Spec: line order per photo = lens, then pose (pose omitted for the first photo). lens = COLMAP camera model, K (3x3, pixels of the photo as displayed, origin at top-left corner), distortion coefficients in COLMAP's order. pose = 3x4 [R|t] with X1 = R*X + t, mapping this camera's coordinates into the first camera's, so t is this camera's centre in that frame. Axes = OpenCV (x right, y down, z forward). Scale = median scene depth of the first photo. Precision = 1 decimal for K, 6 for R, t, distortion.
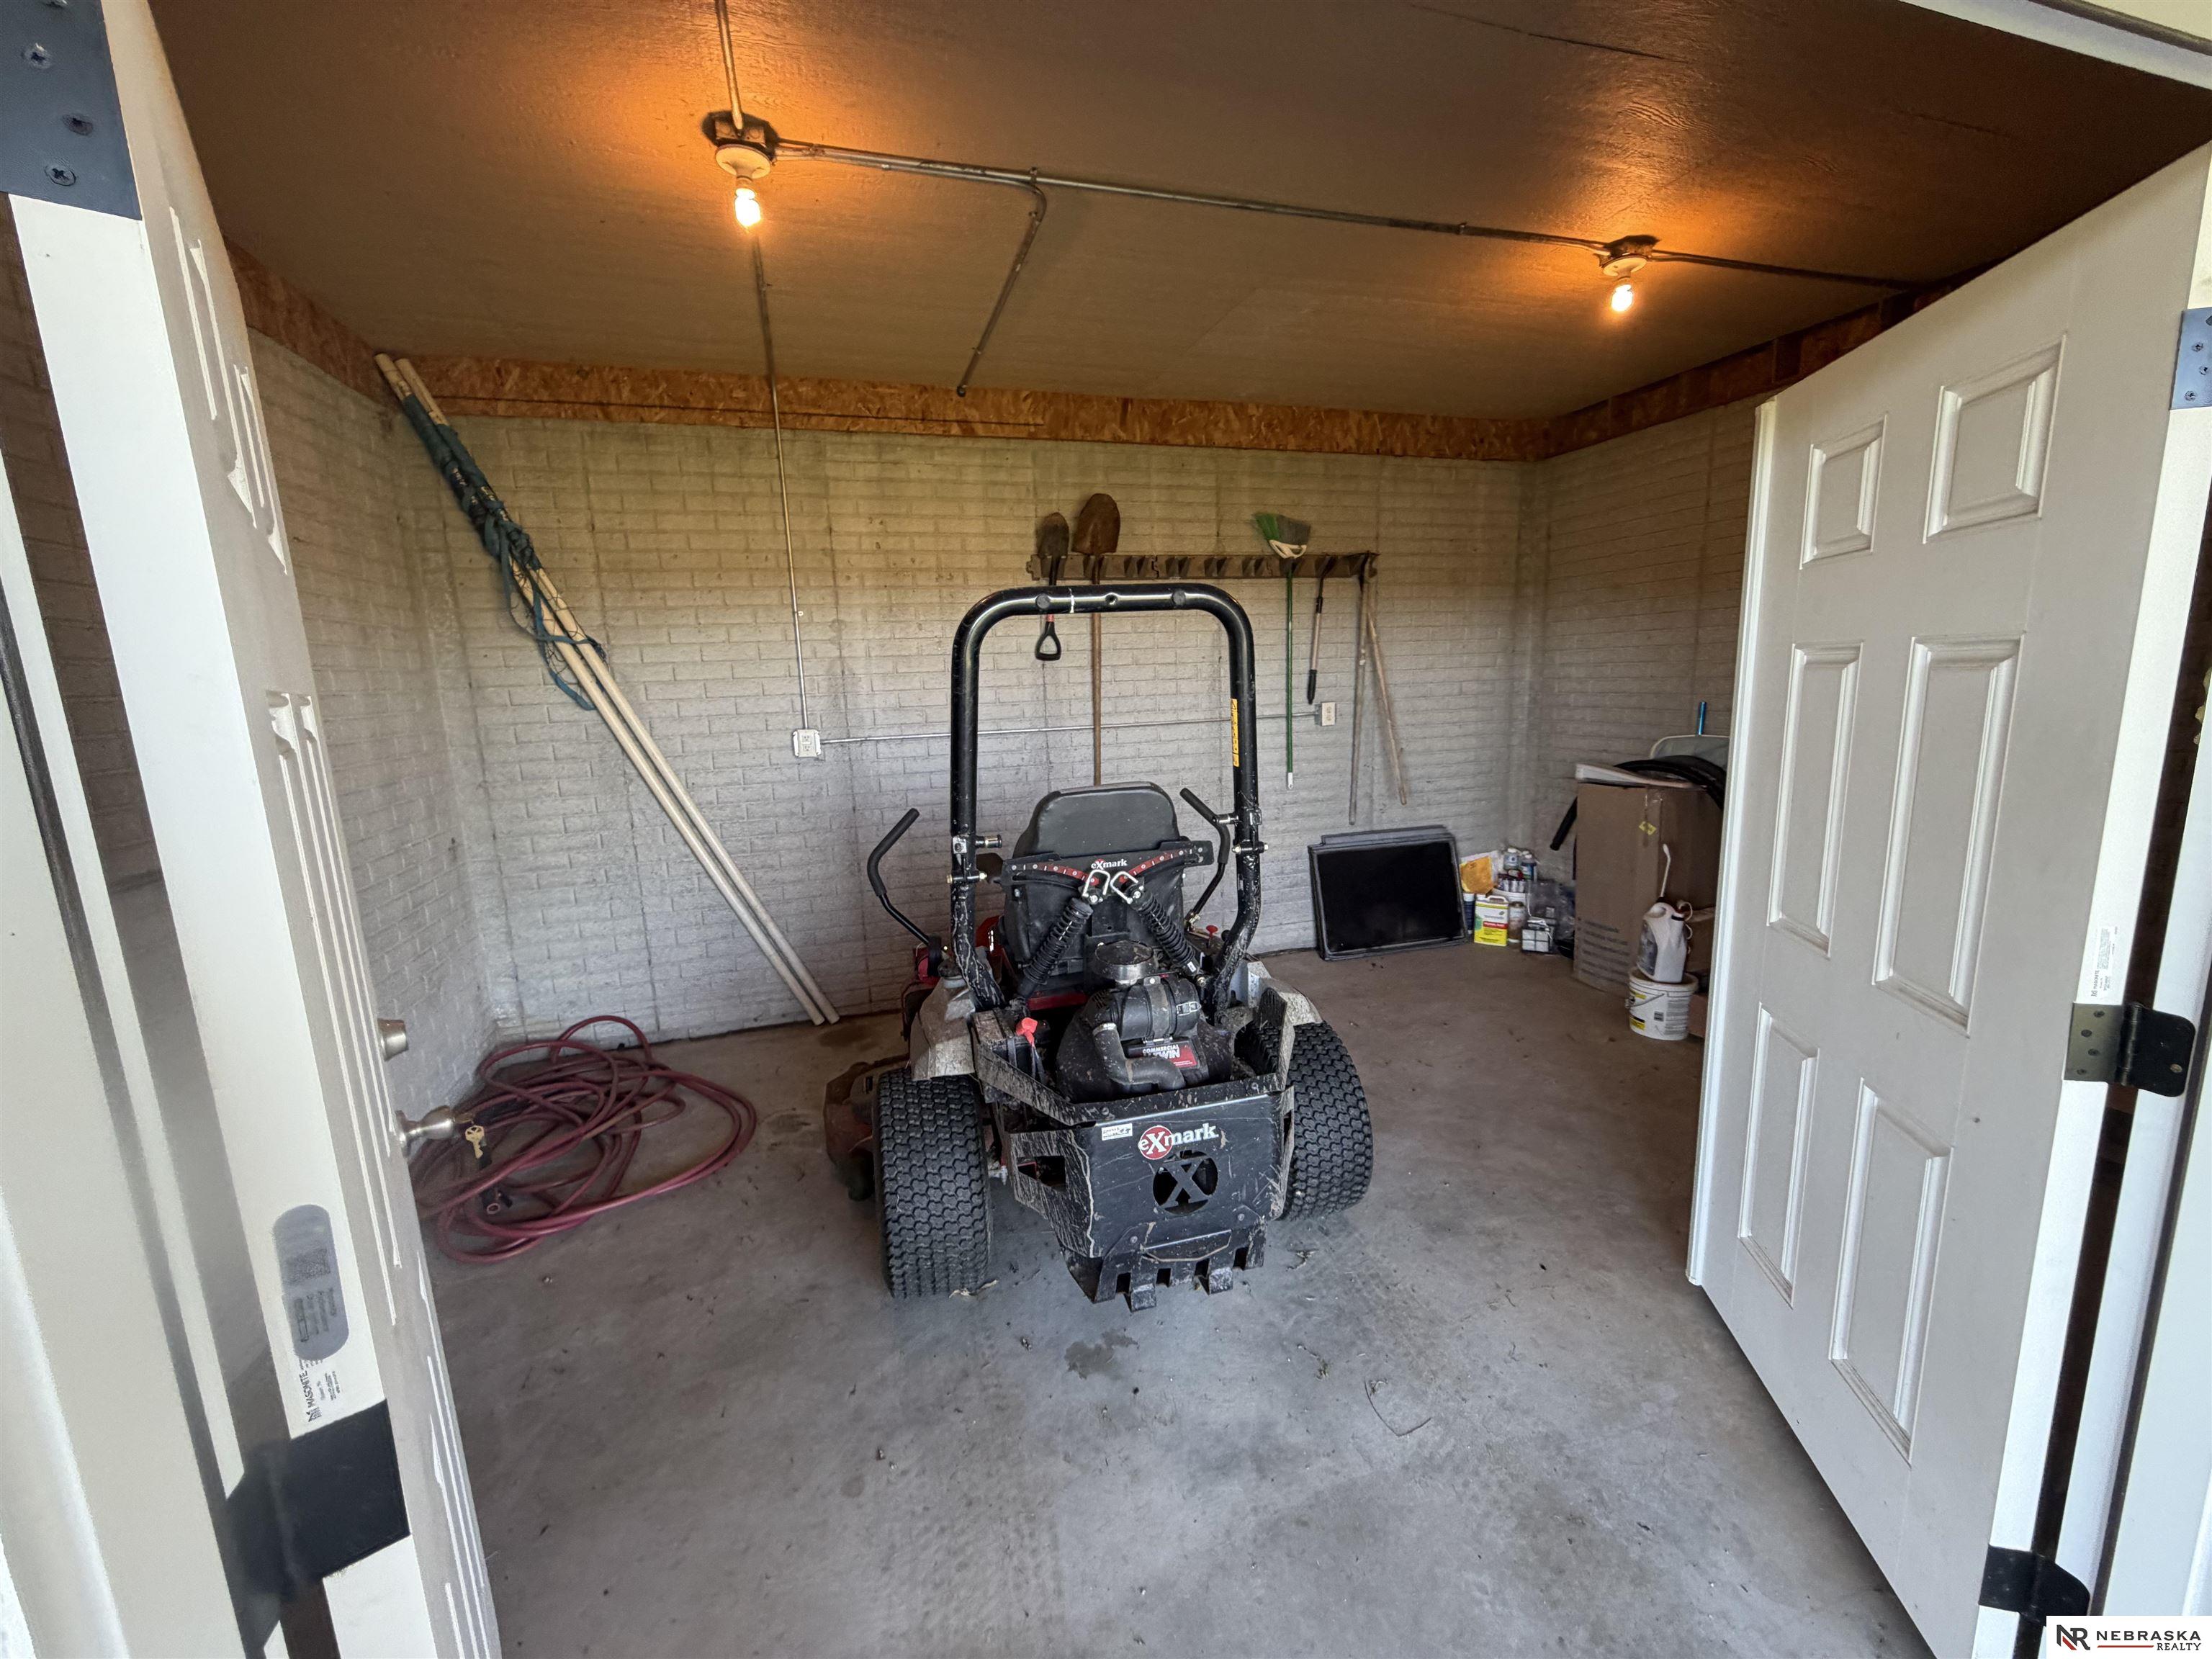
lens RADIAL K [[887.9, 0, 1117.8], [0, 887.9, 830.1], [0, 0, 1]] dist [-0.000646, -0.000004]
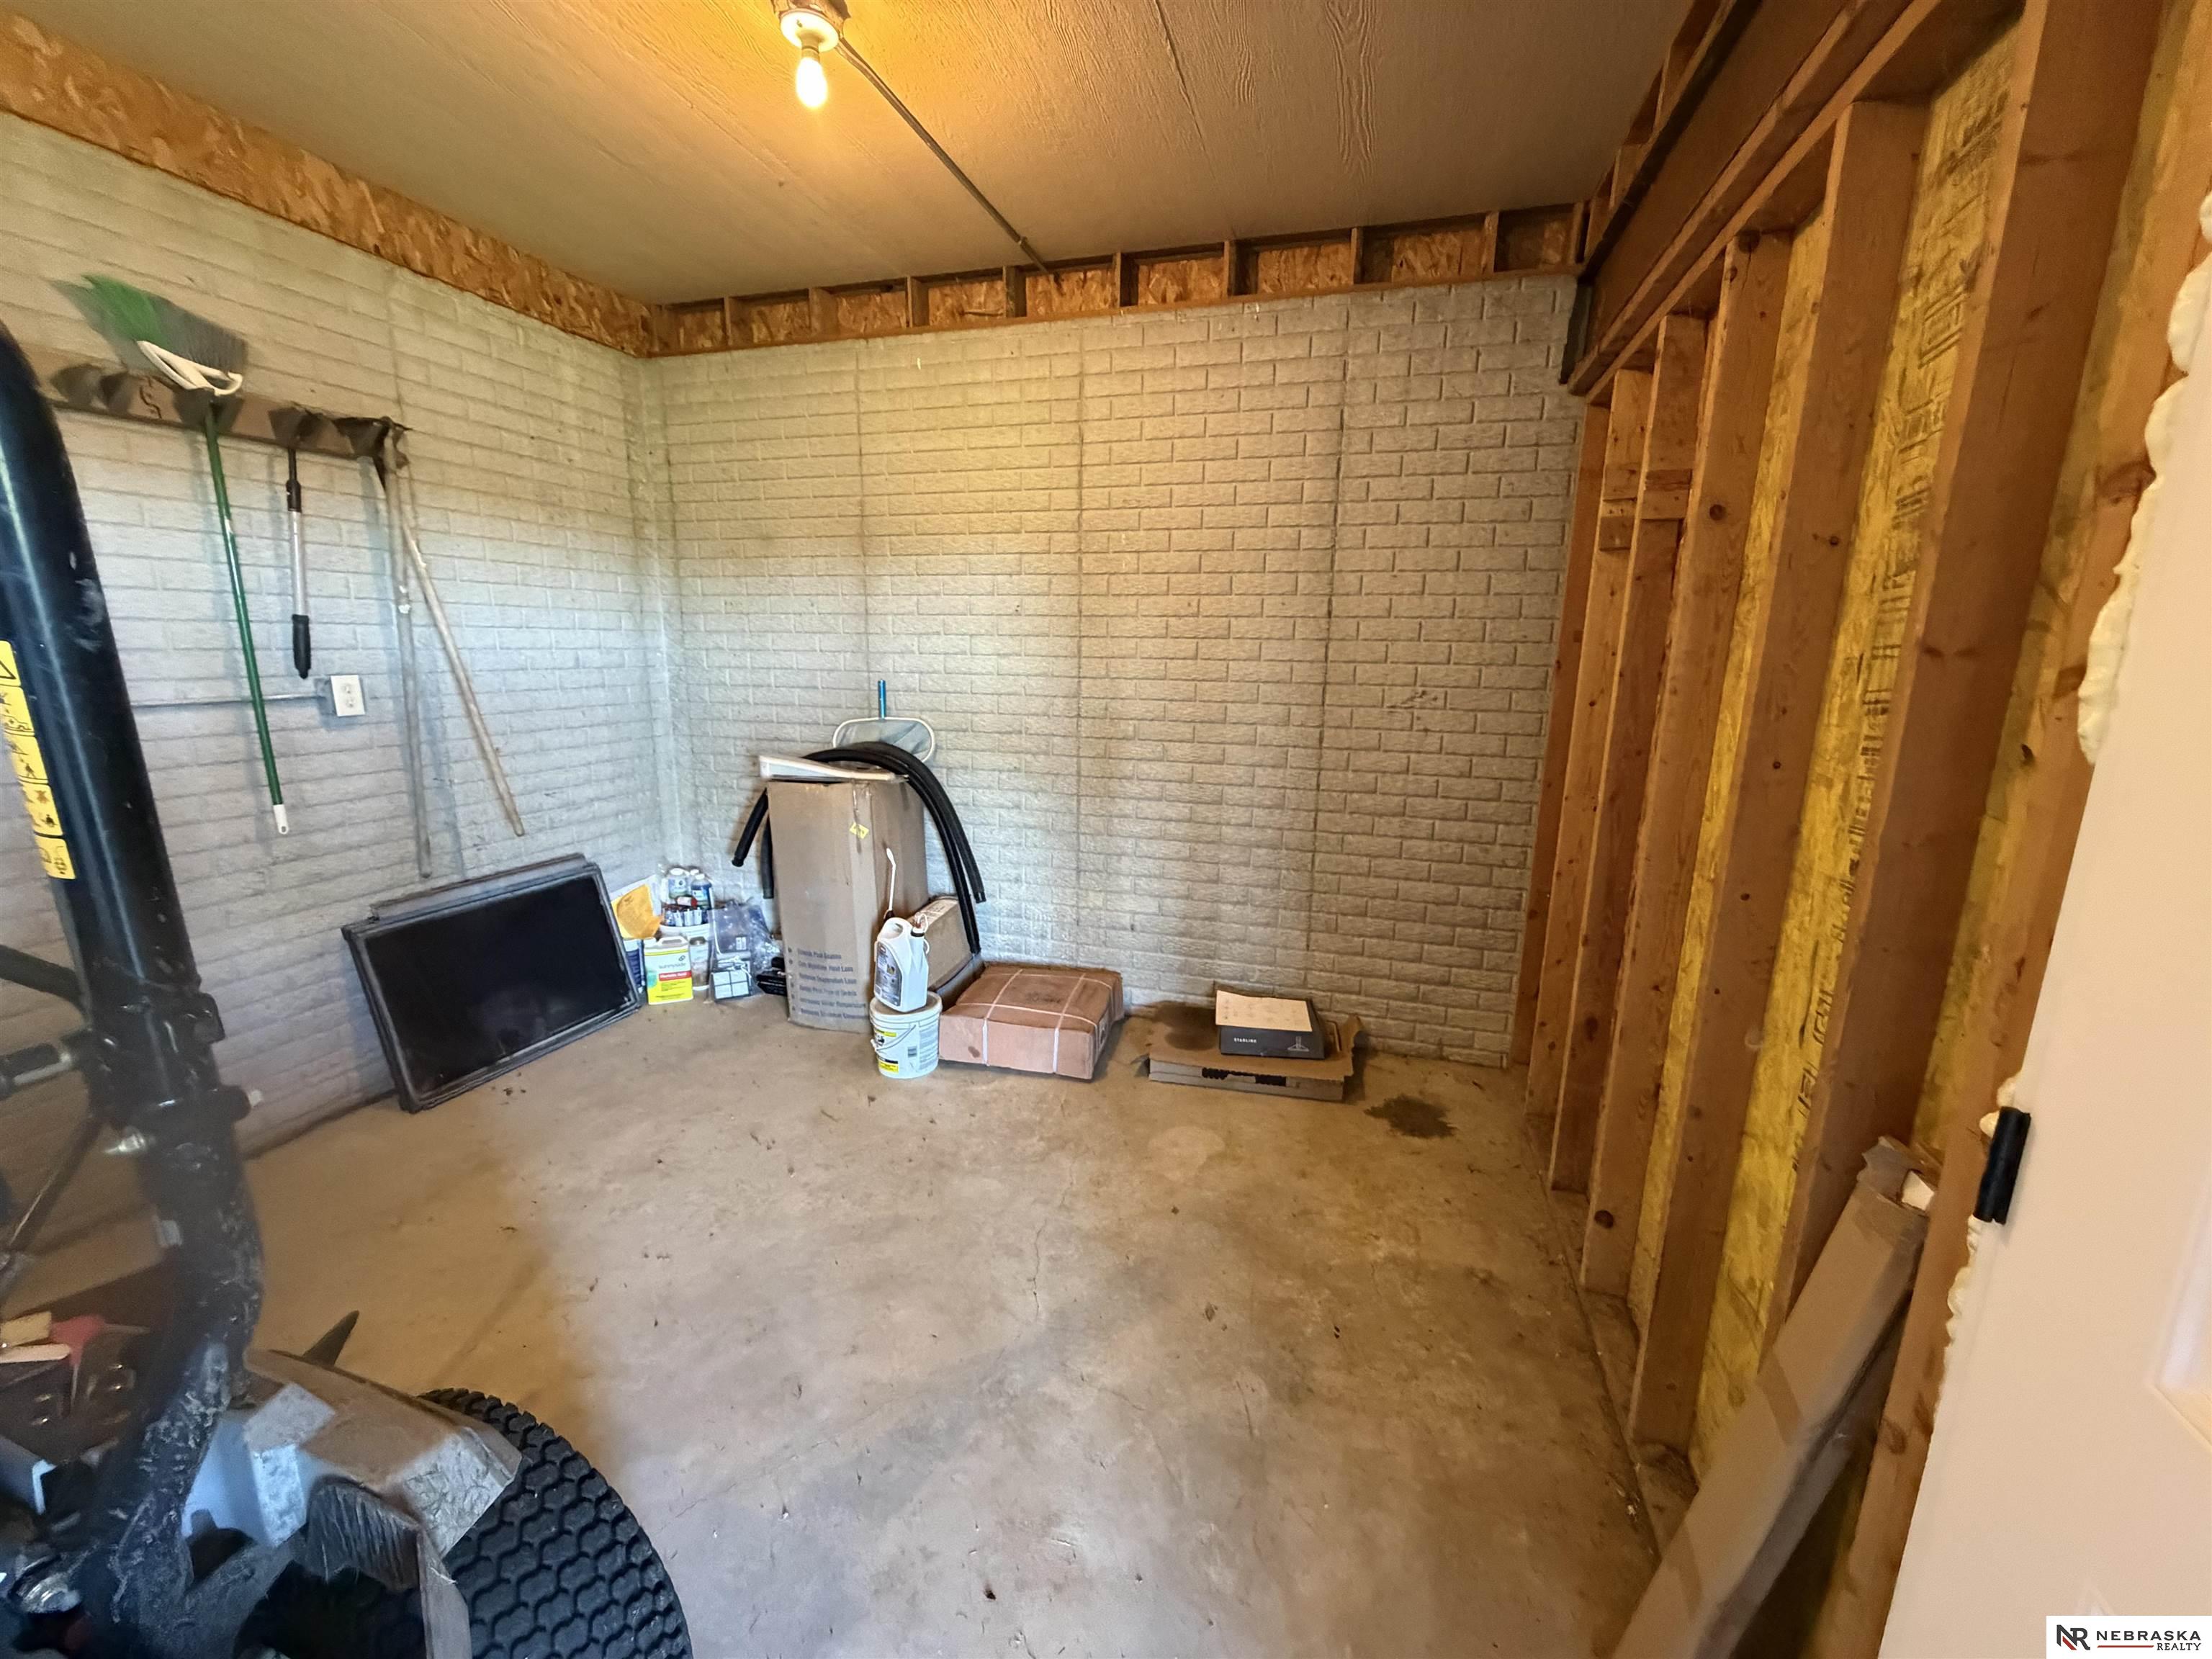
lens RADIAL K [[885.5, 0, 1106.0], [0, 885.5, 829.5], [0, 0, 1]] dist [-0.001715, 0.000065]
pose [[0.577717, -0.126918, 0.806310, 0.047776], [0.109540, 0.990957, 0.077497, -0.035364], [-0.808854, 0.043552, 0.586395, 0.267705]]
